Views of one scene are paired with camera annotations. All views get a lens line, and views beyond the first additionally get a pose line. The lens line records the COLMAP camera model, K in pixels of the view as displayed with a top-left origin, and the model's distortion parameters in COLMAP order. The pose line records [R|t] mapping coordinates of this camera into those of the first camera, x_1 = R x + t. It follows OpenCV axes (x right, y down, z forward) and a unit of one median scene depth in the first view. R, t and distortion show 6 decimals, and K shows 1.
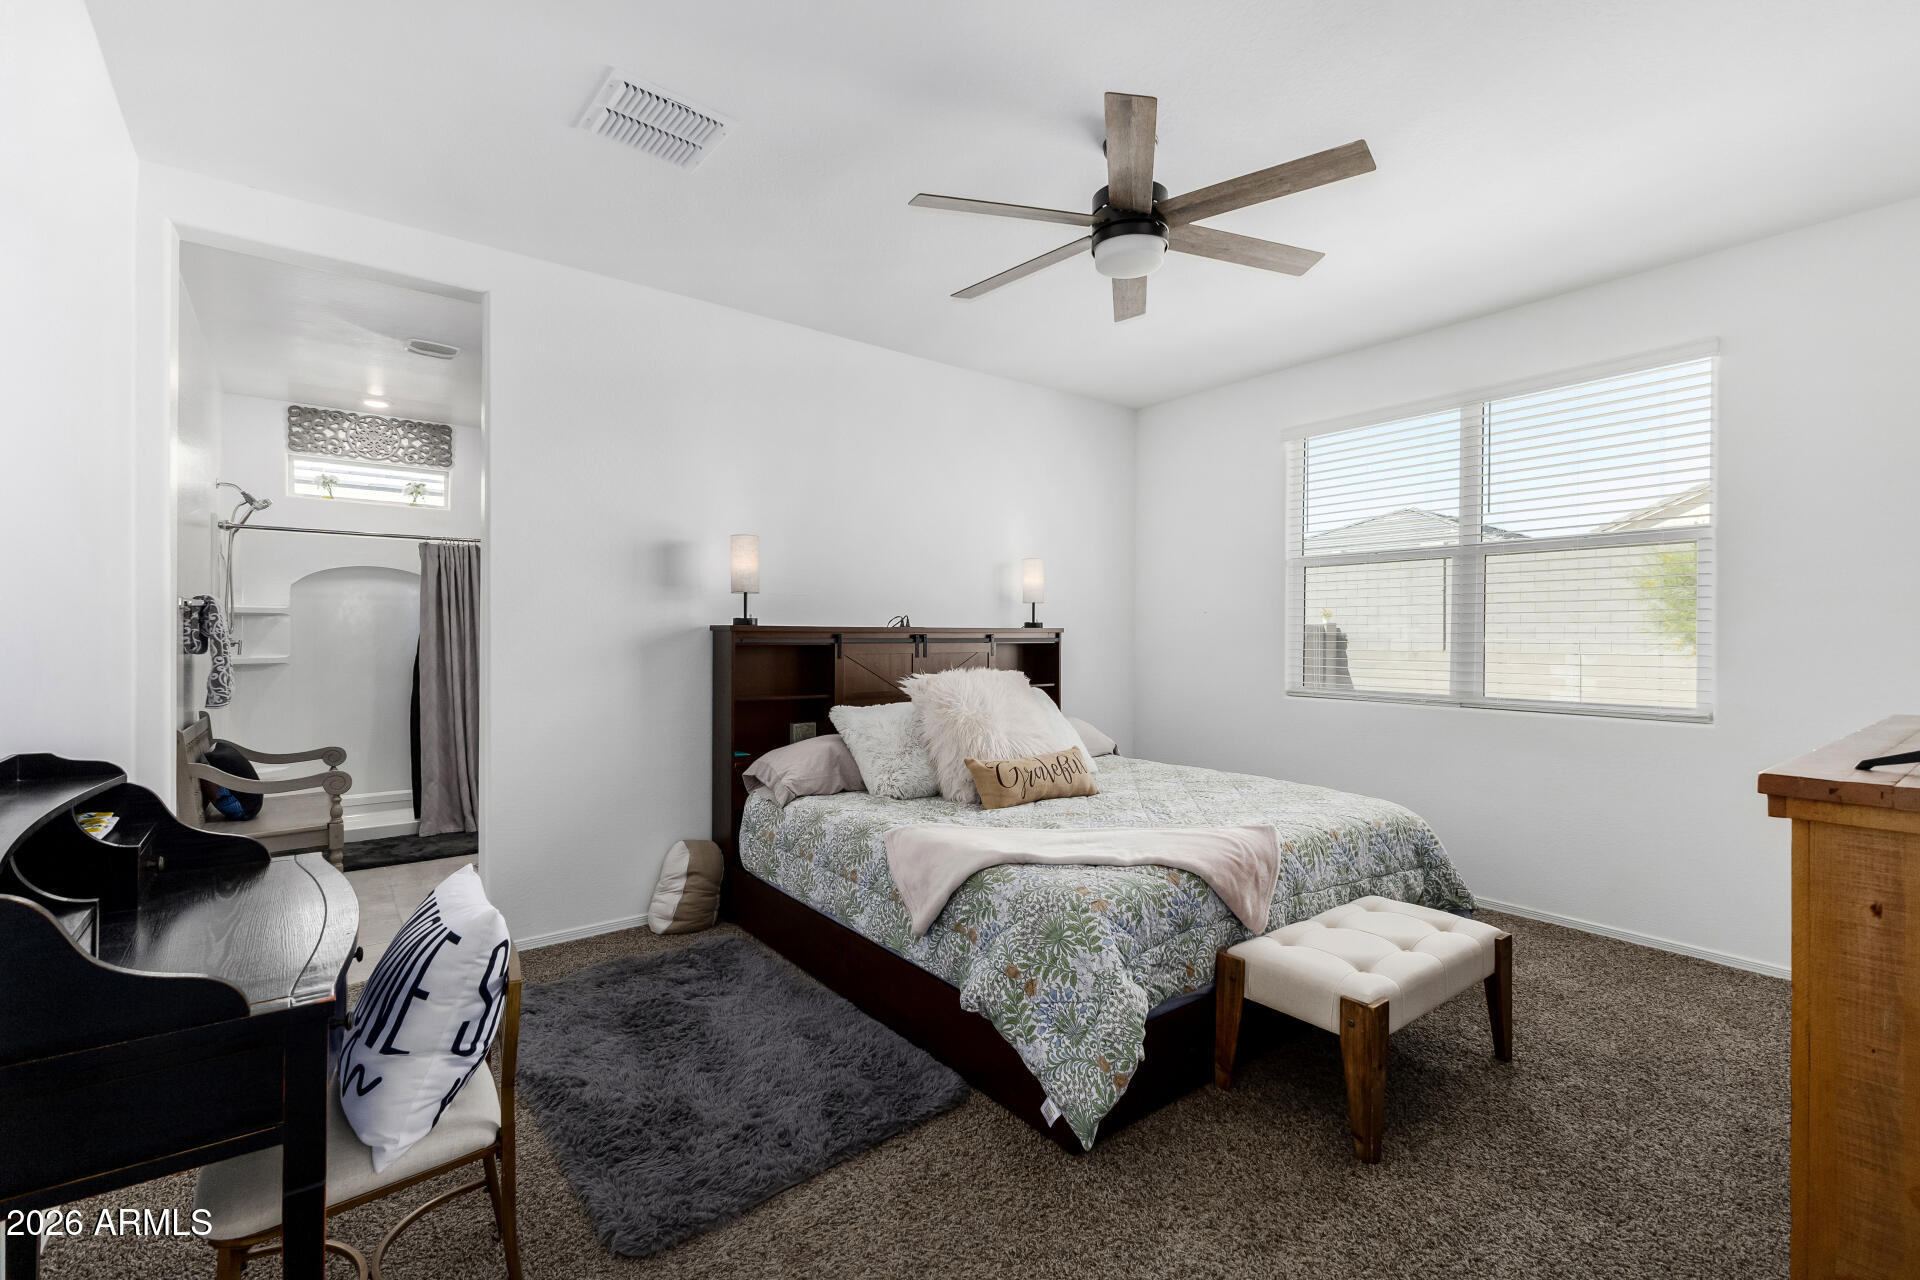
lens RADIAL K [[832.4, 0, 971.3], [0, 832.4, 644.8], [0, 0, 1]] dist [0.011312, -0.003639]
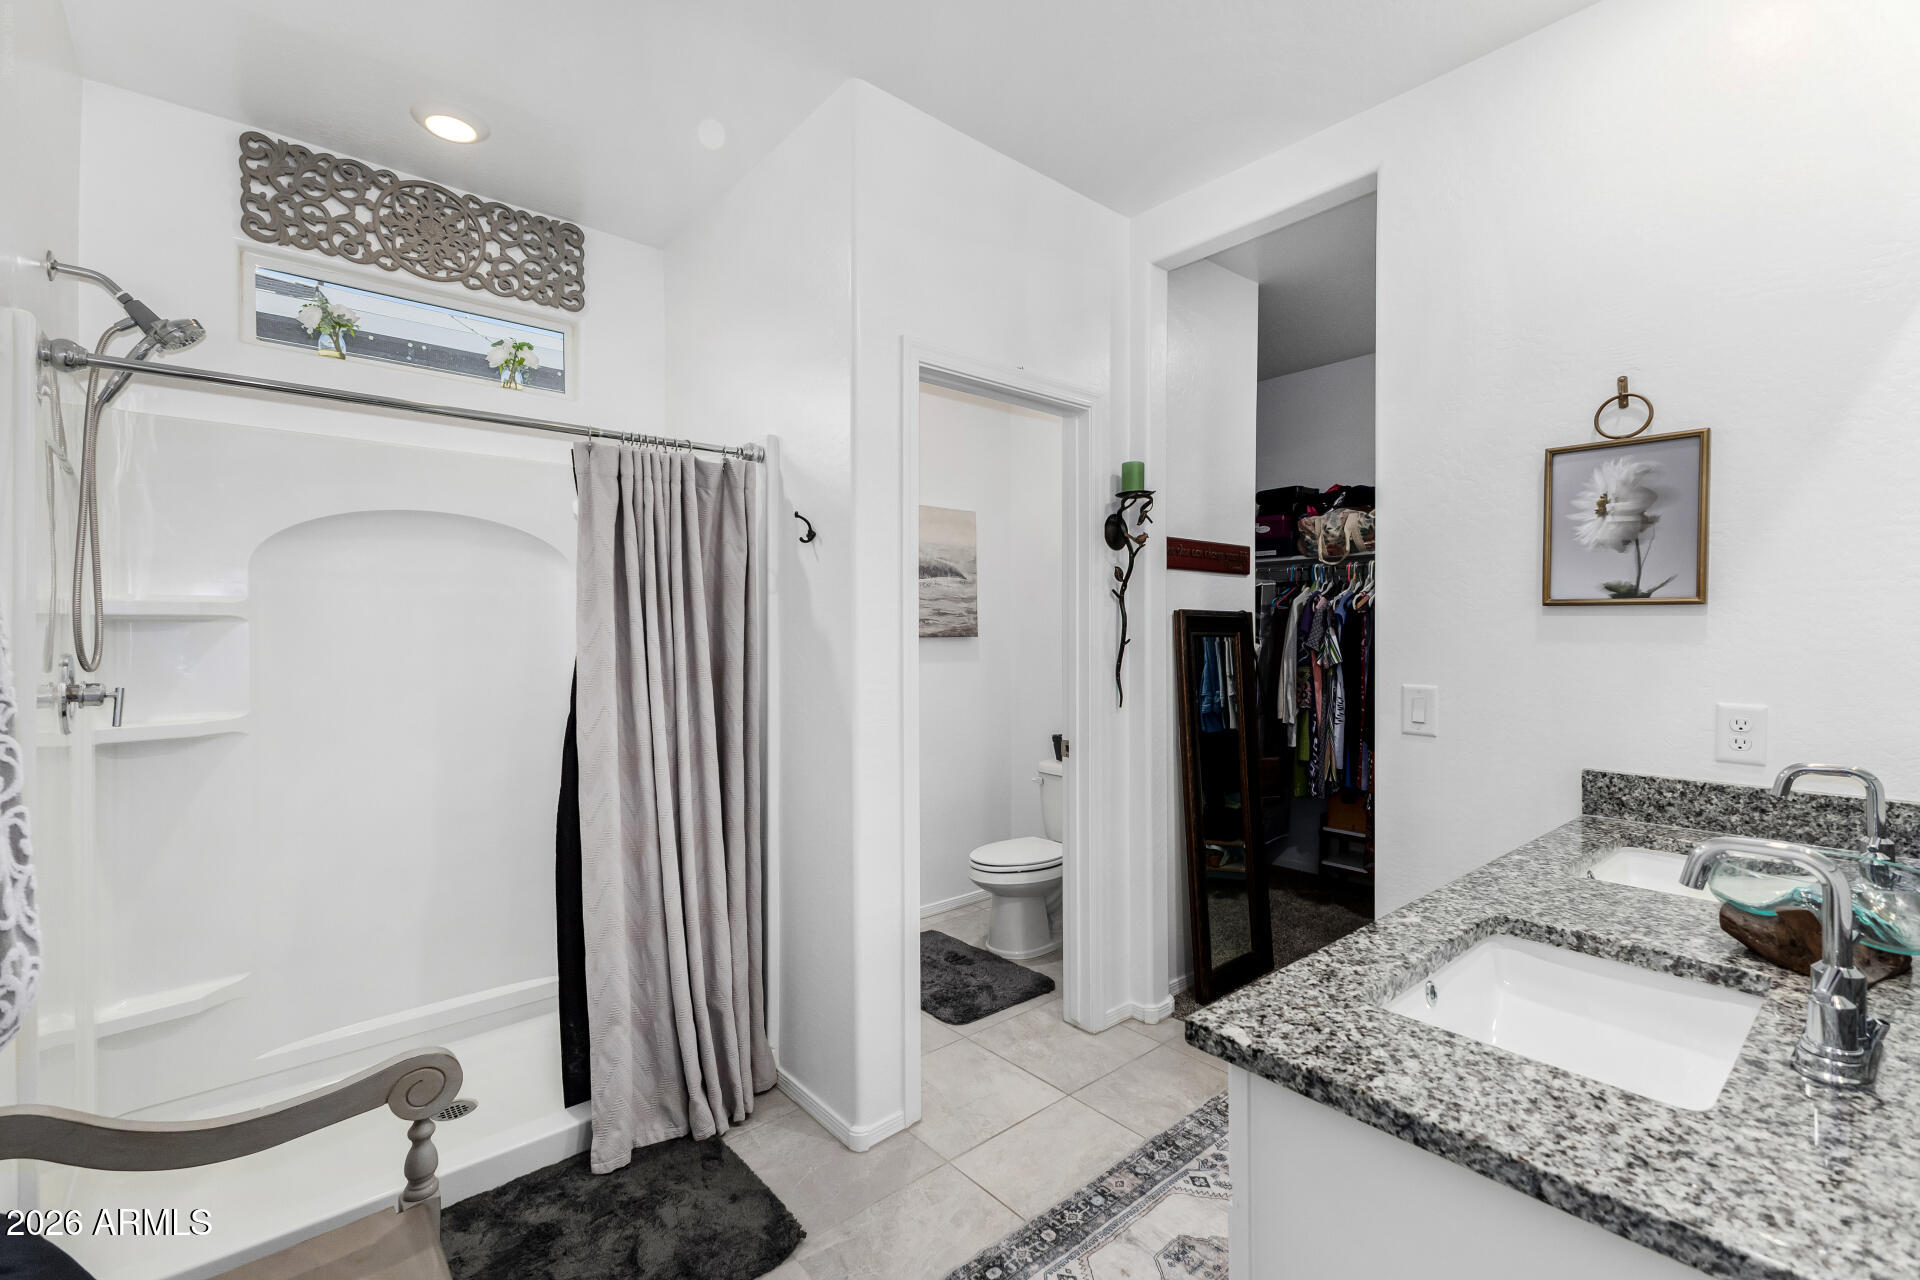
lens RADIAL K [[832.4, 0, 968.3], [0, 832.4, 636.7], [0, 0, 1]] dist [0.011312, -0.003639]
pose [[0.998889, -0.004195, 0.046944, -0.450820], [0.004138, 0.999991, 0.001315, -0.022991], [-0.046950, -0.001119, 0.998897, 0.536345]]
